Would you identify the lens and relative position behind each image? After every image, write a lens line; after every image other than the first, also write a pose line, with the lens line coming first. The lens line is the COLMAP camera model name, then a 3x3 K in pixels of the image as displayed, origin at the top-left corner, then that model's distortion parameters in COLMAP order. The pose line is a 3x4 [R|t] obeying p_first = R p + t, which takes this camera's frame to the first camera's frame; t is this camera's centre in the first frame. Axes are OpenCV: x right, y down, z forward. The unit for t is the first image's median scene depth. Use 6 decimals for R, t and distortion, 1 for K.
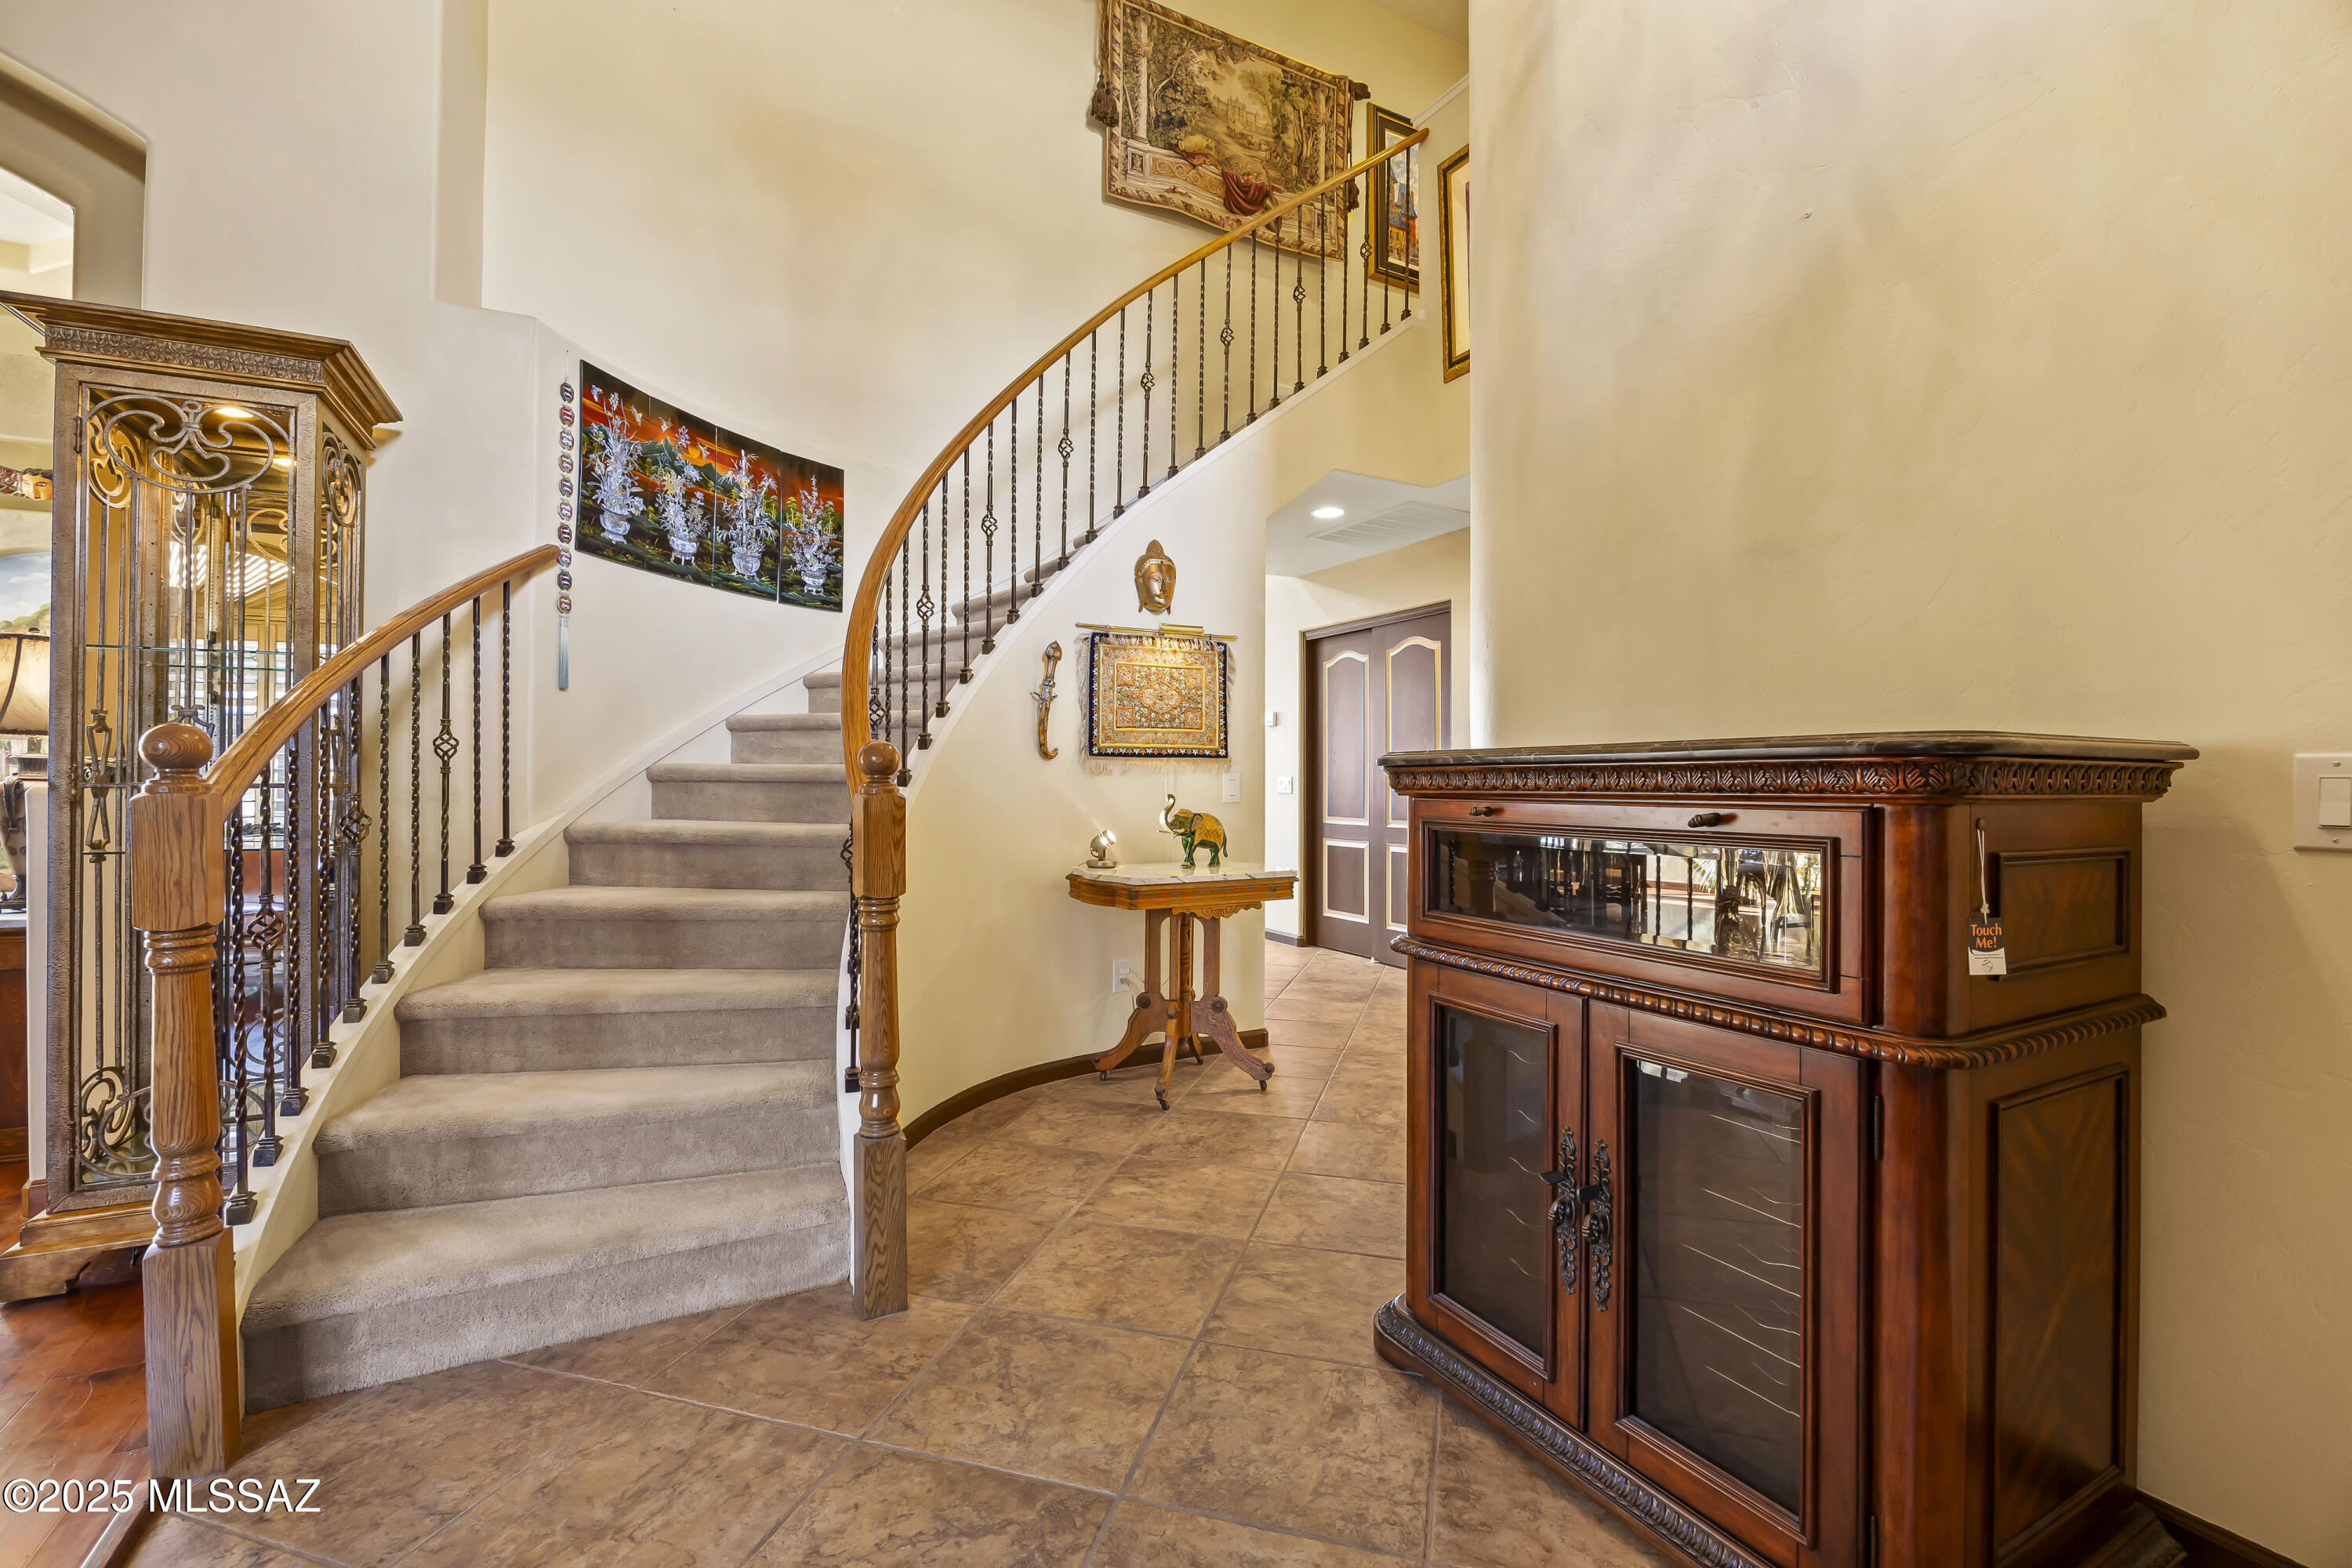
lens RADIAL K [[1034.6, 0, 1176.0], [0, 1034.6, 784.0], [0, 0, 1]] dist [-0.009725, -0.000040]
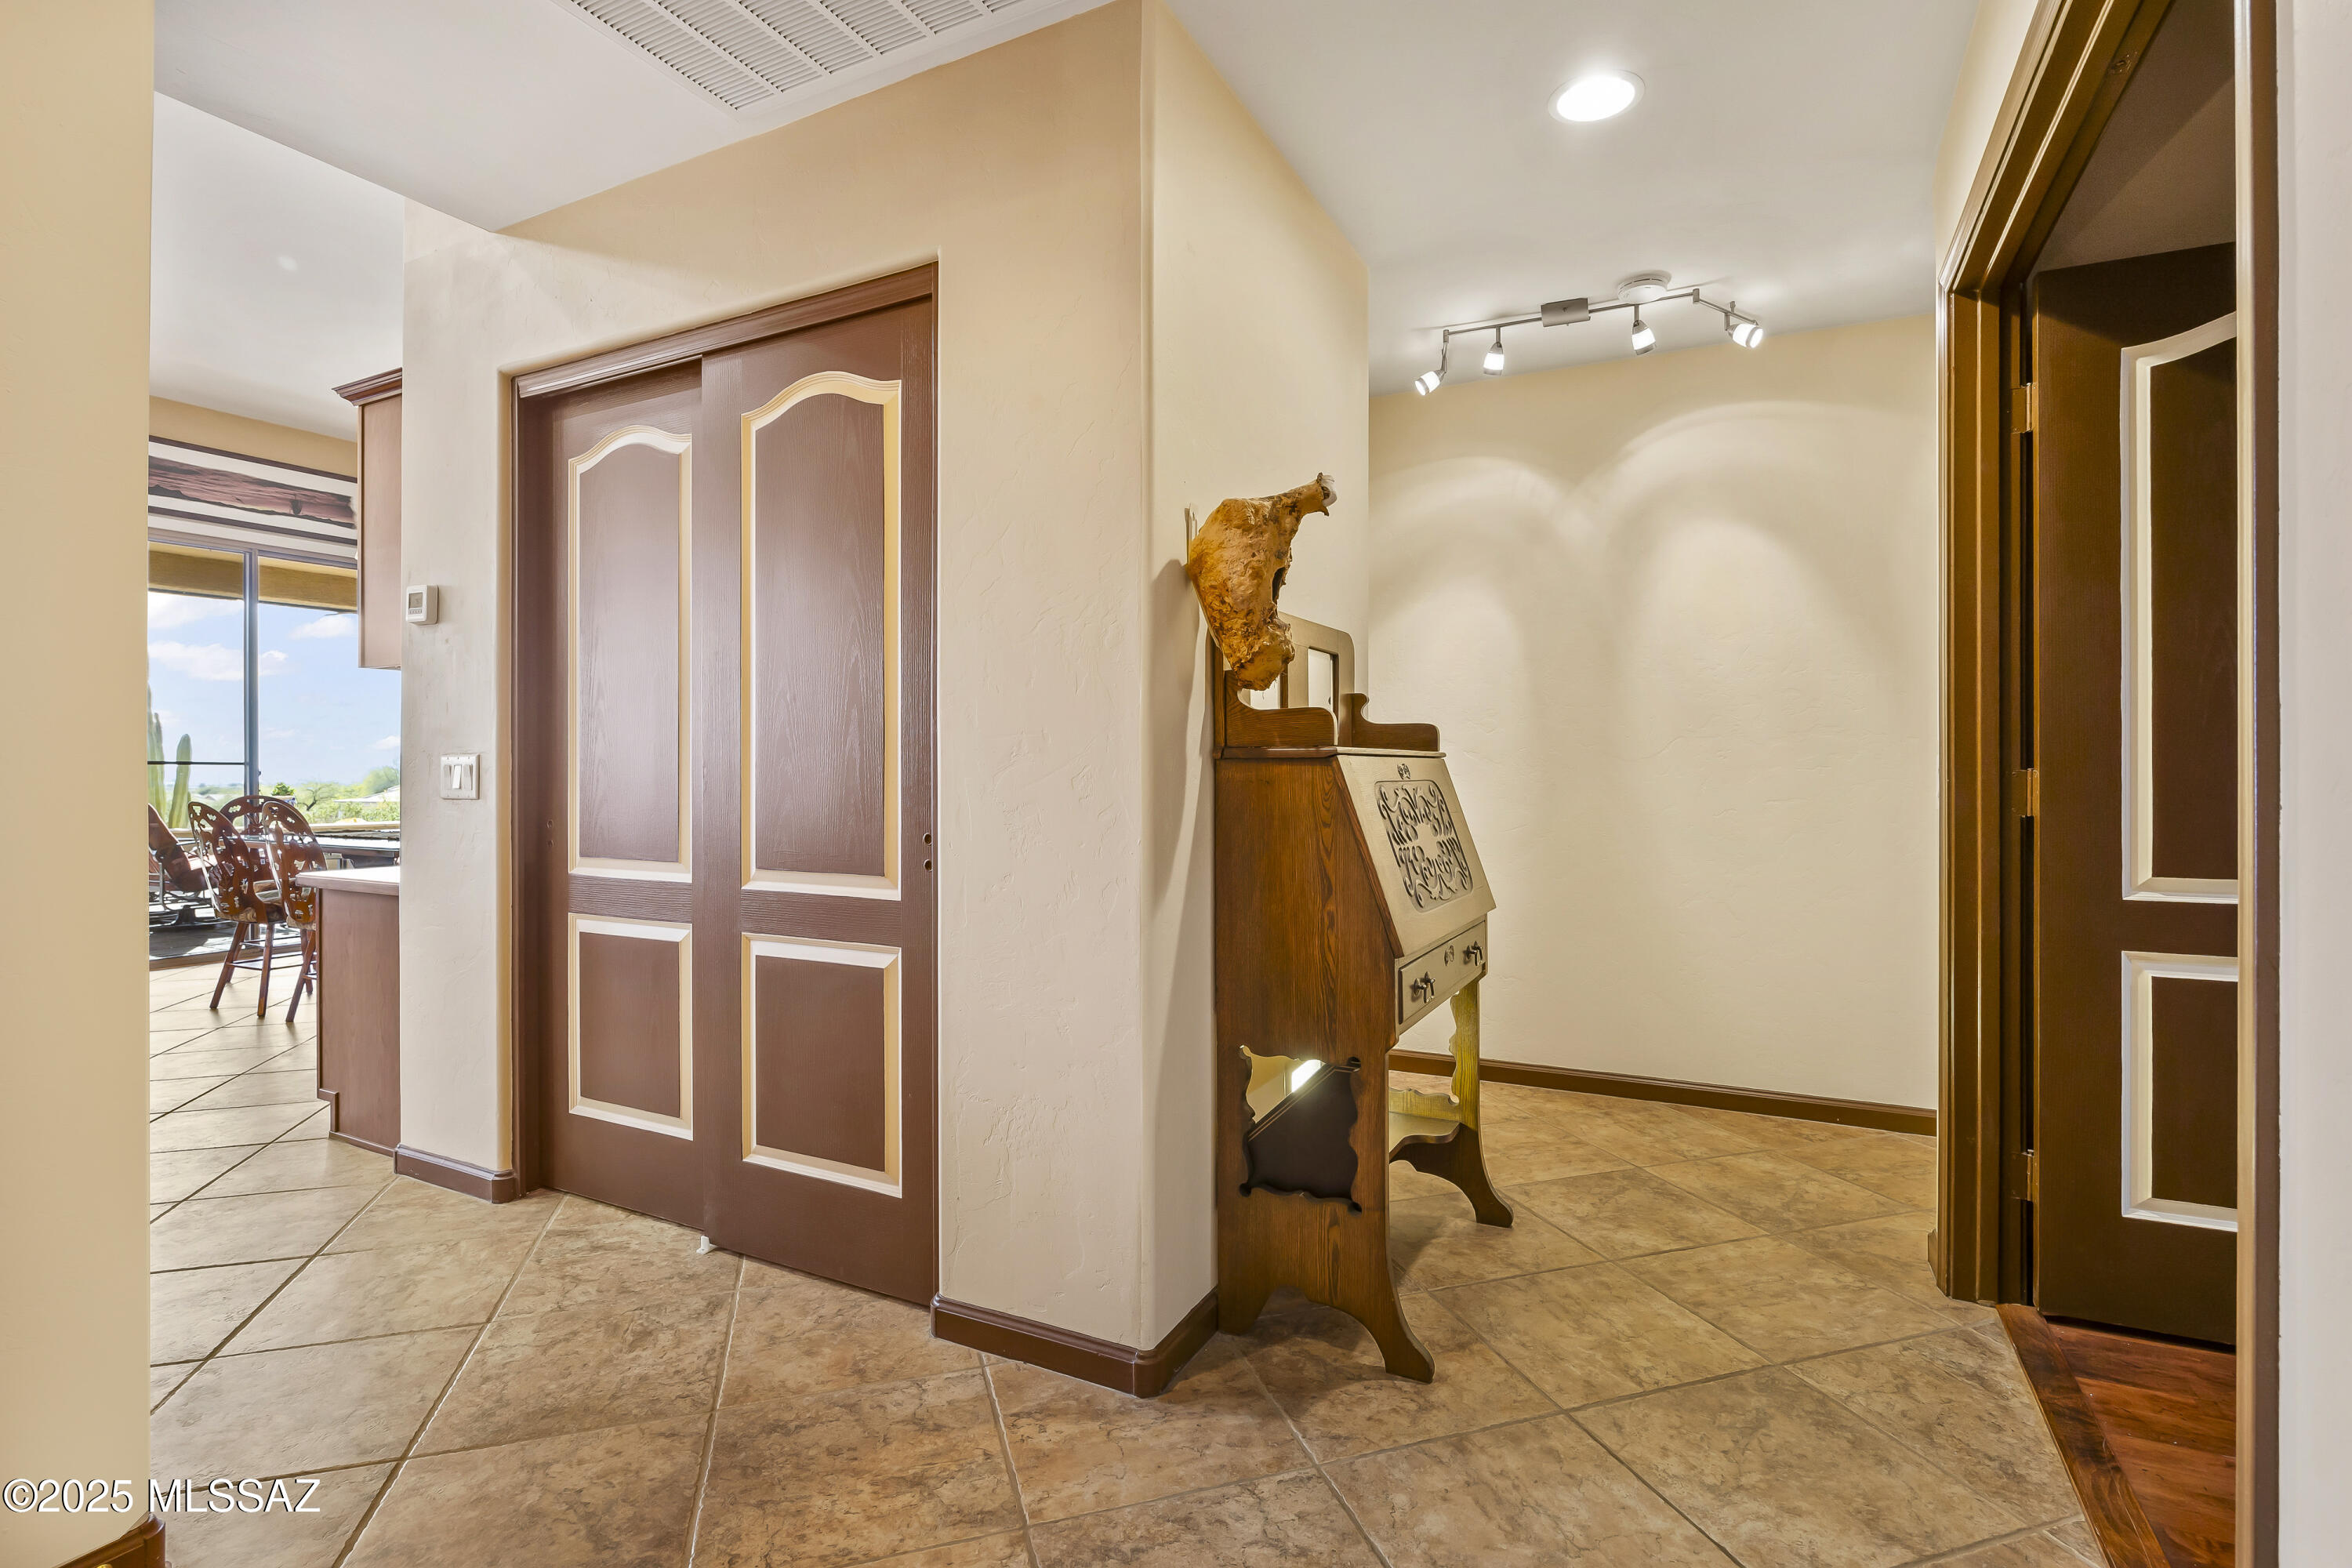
lens RADIAL K [[1034.6, 0, 1176.0], [0, 1034.6, 784.0], [0, 0, 1]] dist [-0.009725, -0.000040]
pose [[0.822993, -0.001623, 0.568050, 0.128709], [-0.000368, 0.999994, 0.003390, 0.002702], [-0.568052, -0.002999, 0.822987, 0.644299]]
